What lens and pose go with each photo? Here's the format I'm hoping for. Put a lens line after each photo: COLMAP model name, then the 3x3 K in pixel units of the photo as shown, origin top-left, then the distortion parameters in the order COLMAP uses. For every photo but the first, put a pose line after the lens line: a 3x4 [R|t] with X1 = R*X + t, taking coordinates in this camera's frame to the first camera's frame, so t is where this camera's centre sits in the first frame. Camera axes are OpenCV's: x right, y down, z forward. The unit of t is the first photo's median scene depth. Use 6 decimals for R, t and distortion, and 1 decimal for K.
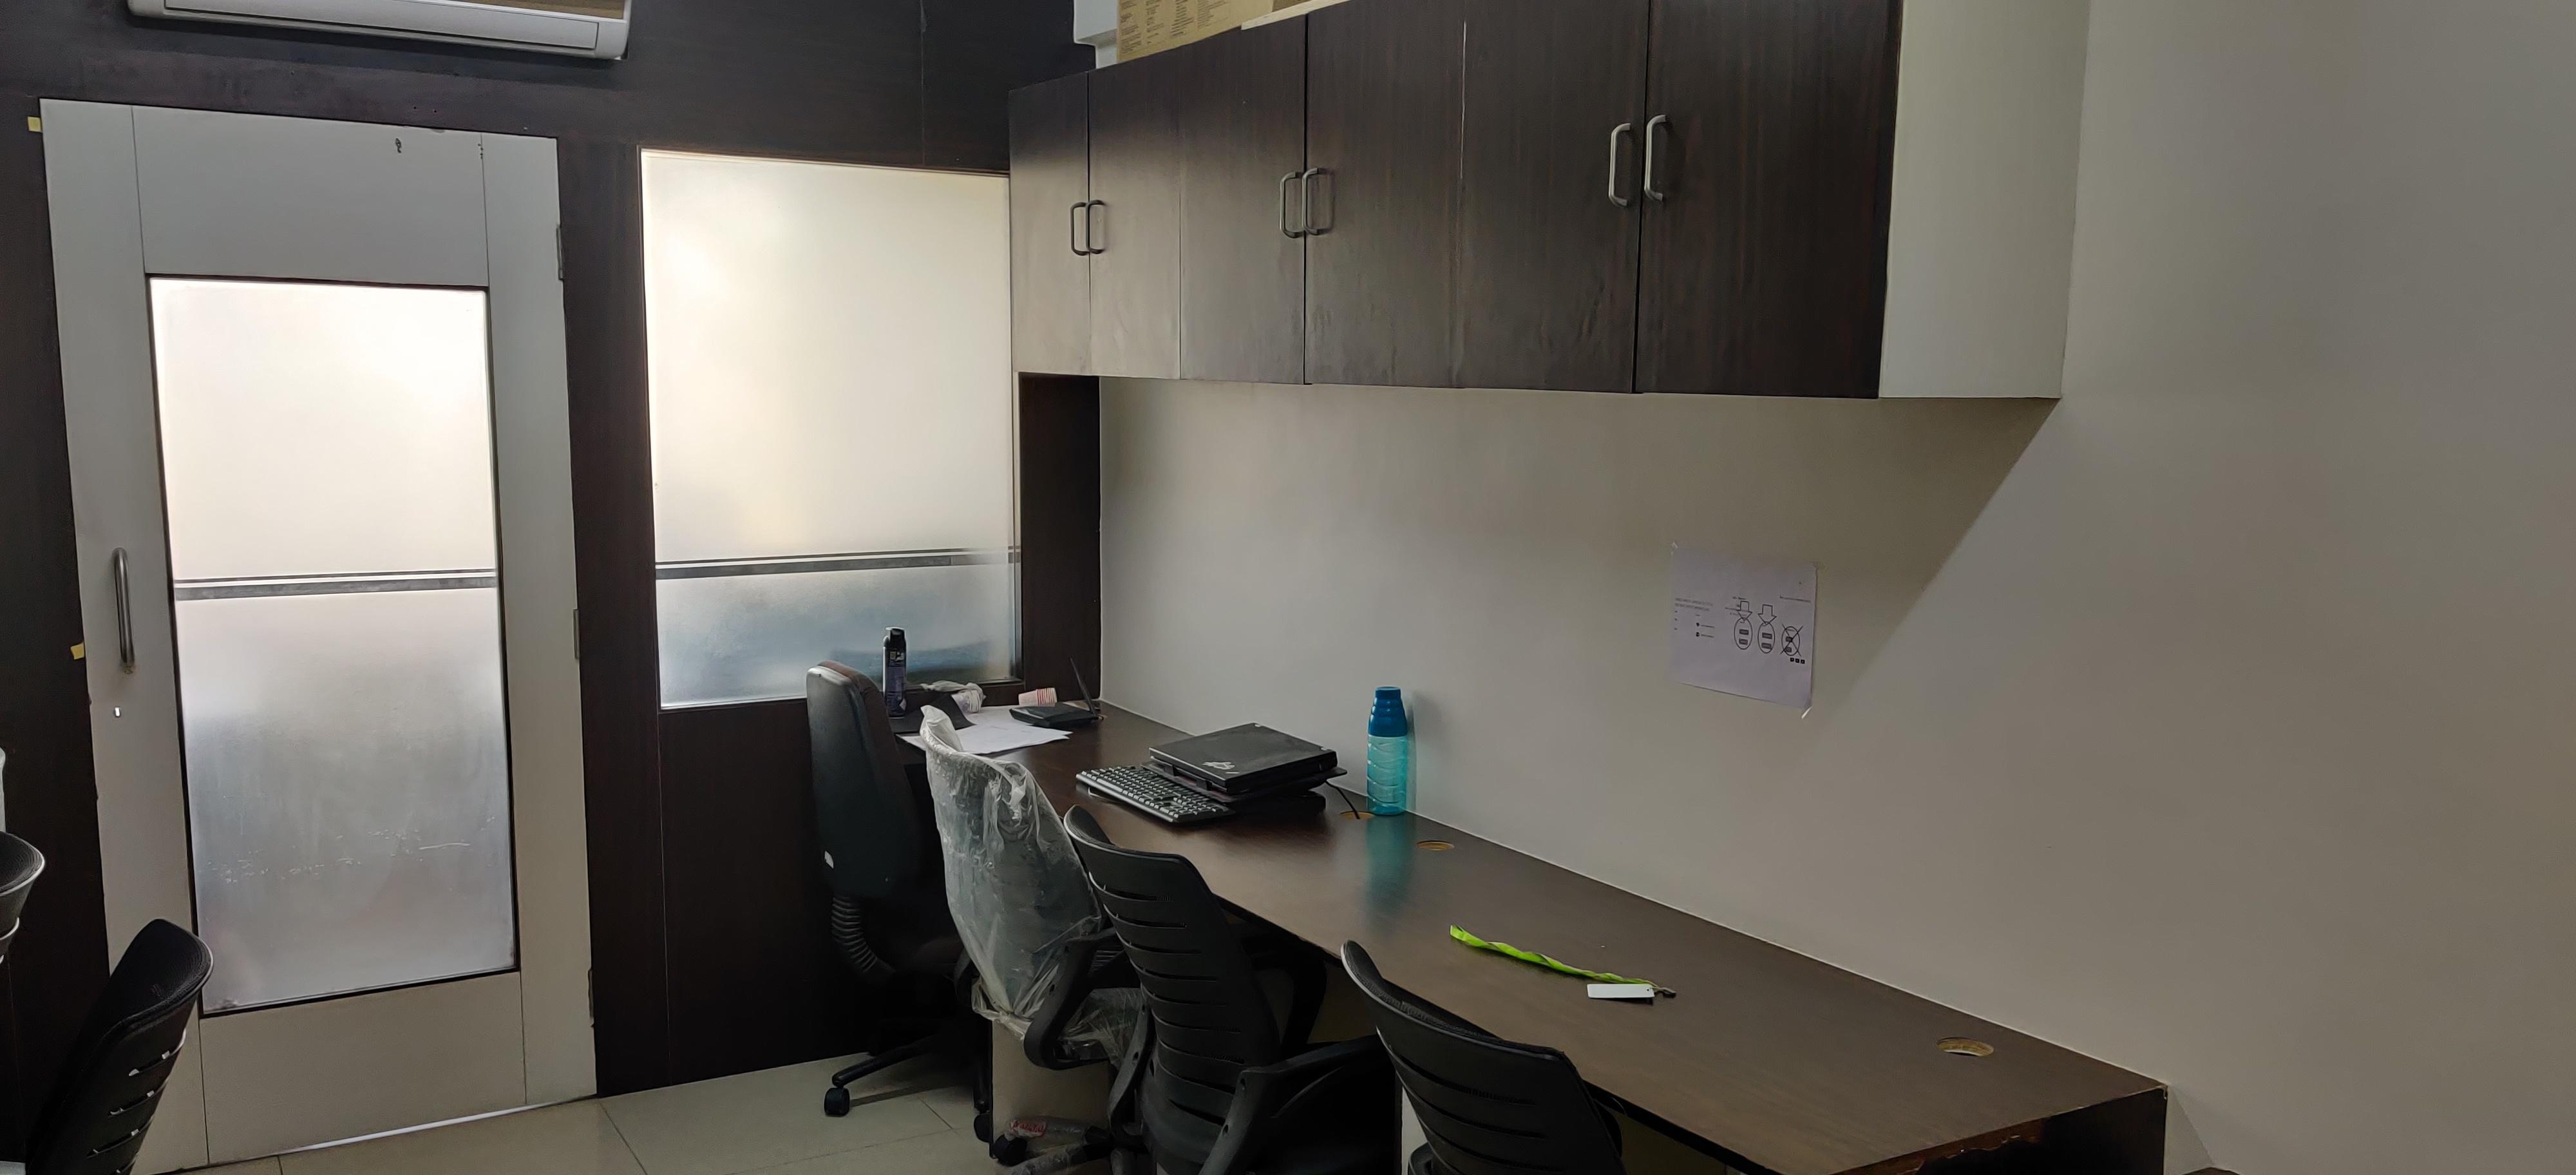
lens RADIAL K [[1950.3, 0, 1293.9], [0, 1950.3, 639.1], [0, 0, 1]] dist [0.150541, -0.202339]
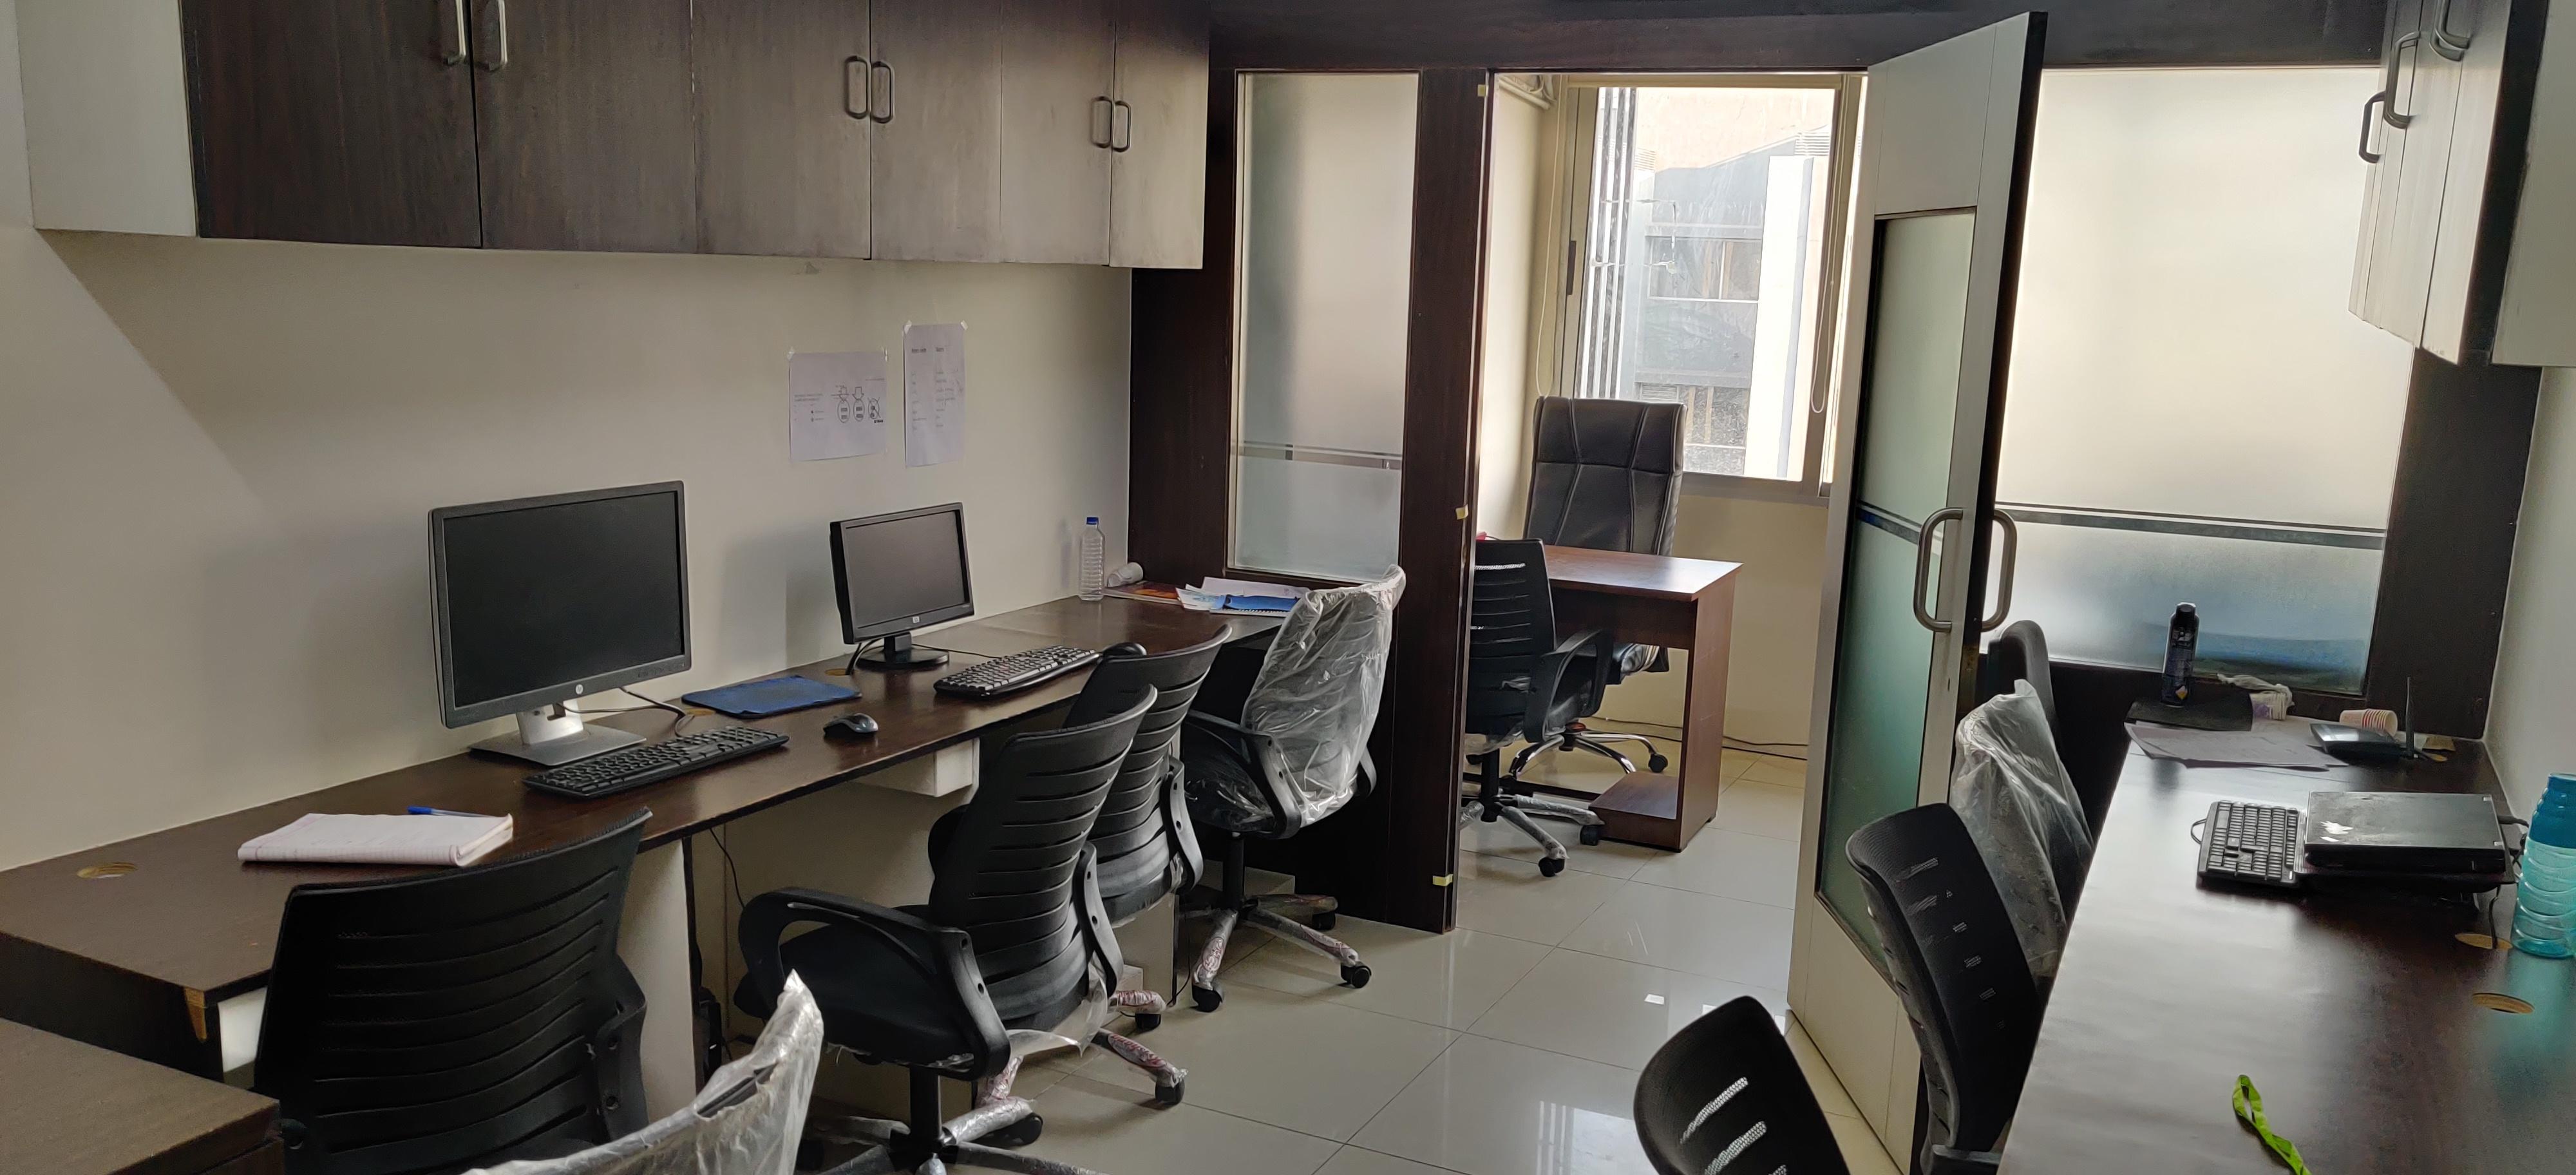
lens RADIAL K [[1900.8, 0, 1284.1], [0, 1900.8, 659.6], [0, 0, 1]] dist [0.034177, -0.007858]
pose [[0.528090, 0.179309, -0.830042, 0.332484], [-0.142331, 0.982315, 0.121649, -0.031078], [0.837175, 0.053899, 0.544272, 0.241962]]
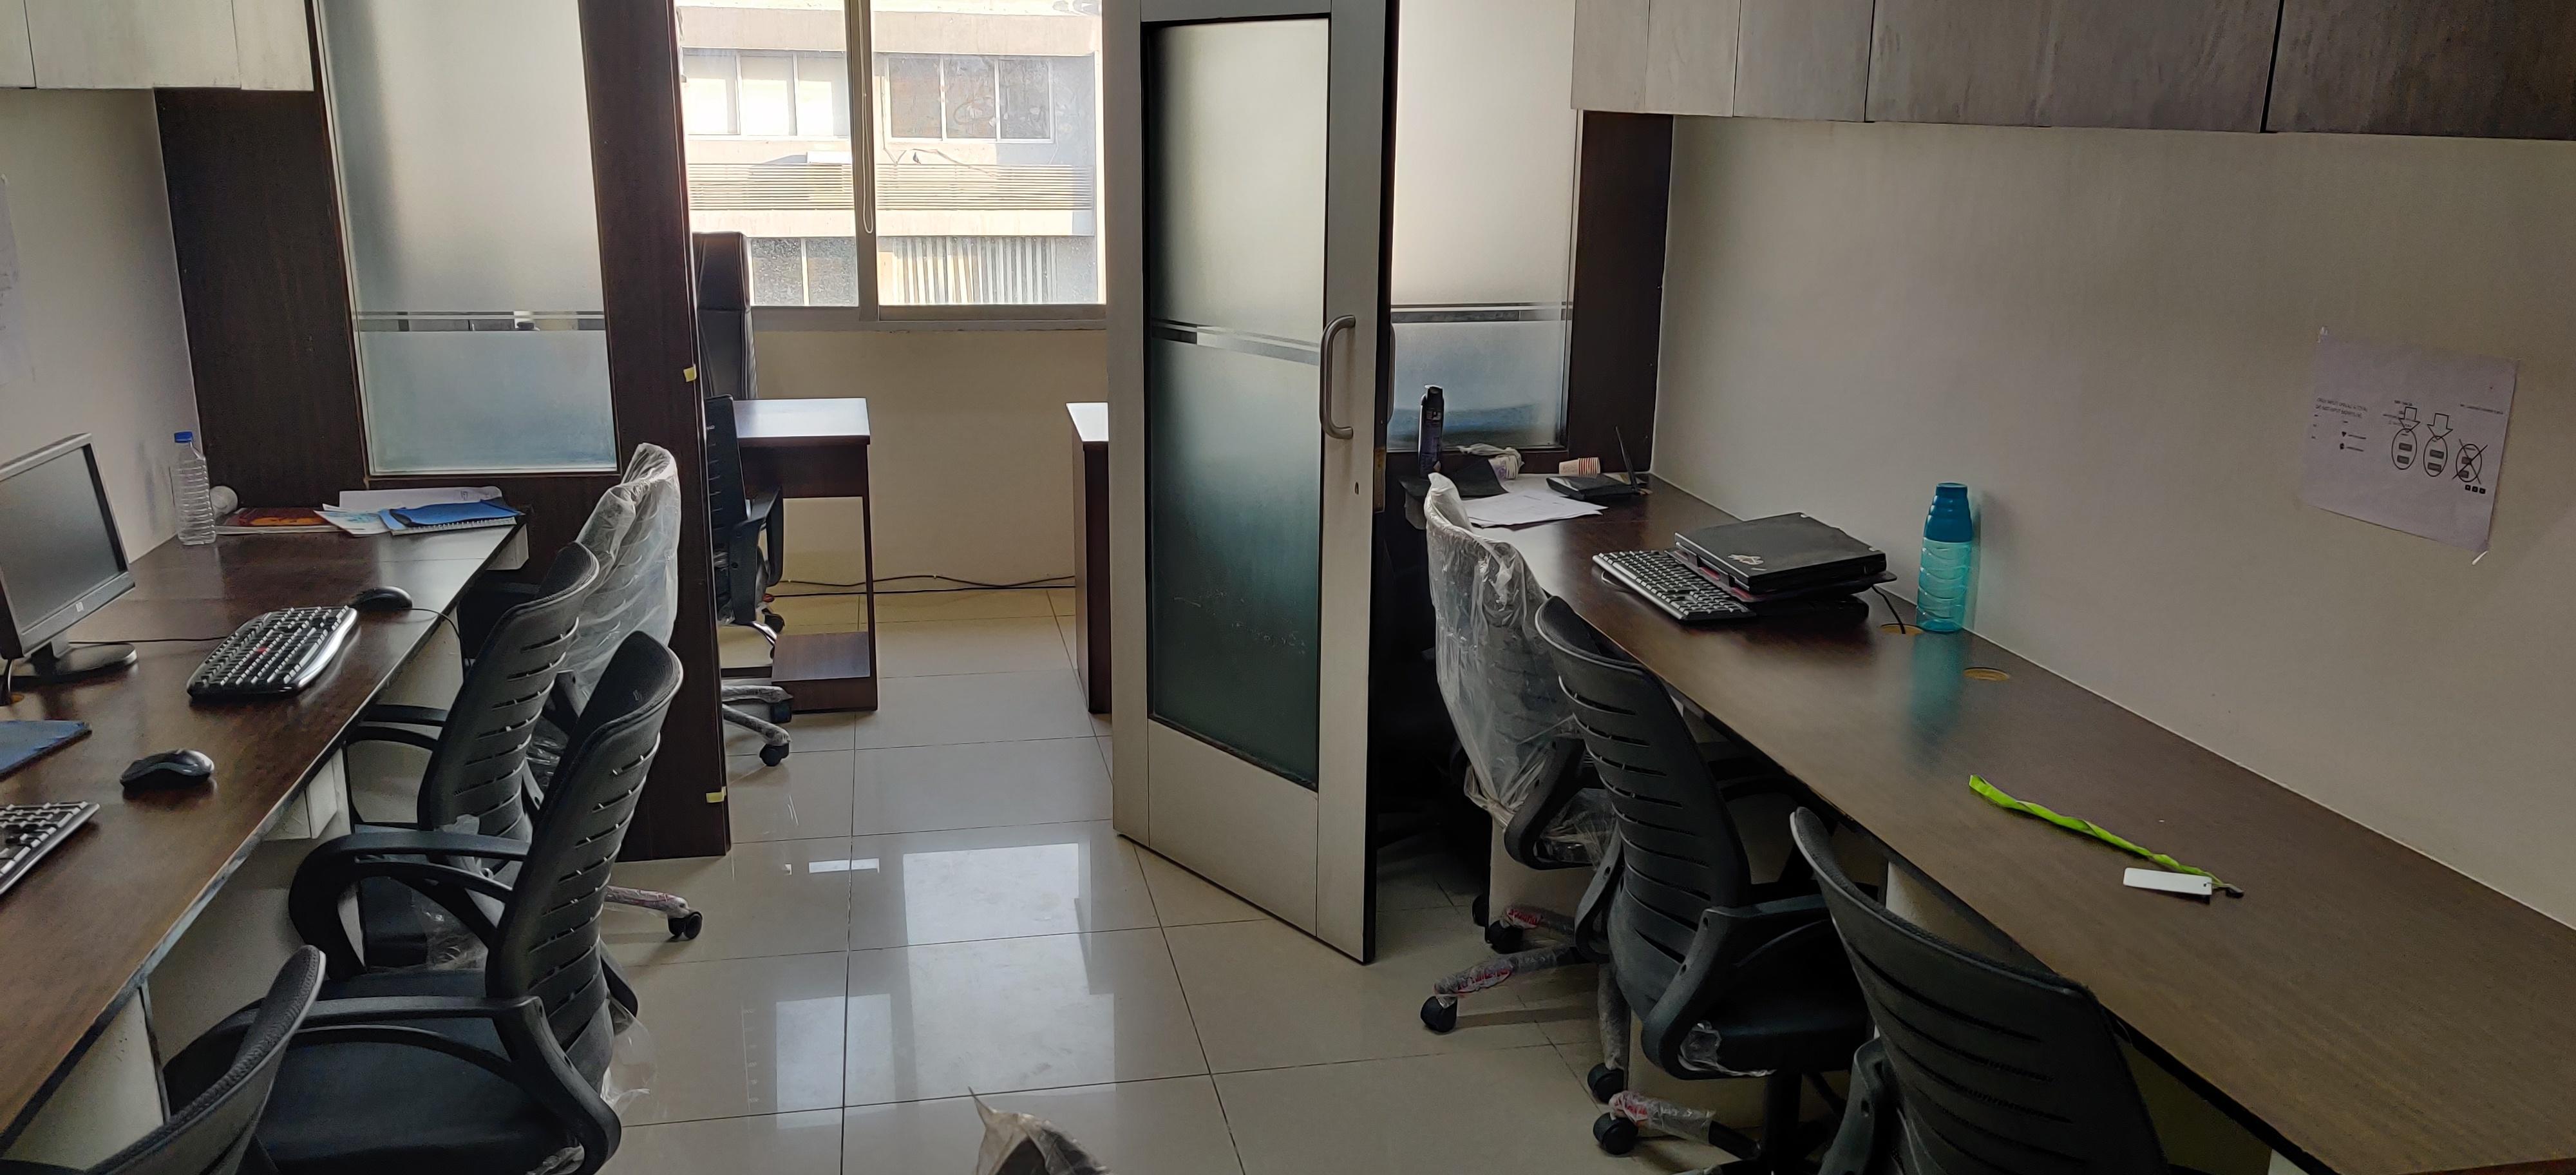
lens RADIAL K [[1921.2, 0, 1324.5], [0, 1921.2, 586.0], [0, 0, 1]] dist [0.037054, -0.010376]
pose [[0.941426, 0.082101, -0.327072, 0.070000], [-0.047745, 0.992591, 0.111731, -0.012439], [0.333821, -0.089571, 0.938371, 0.111107]]
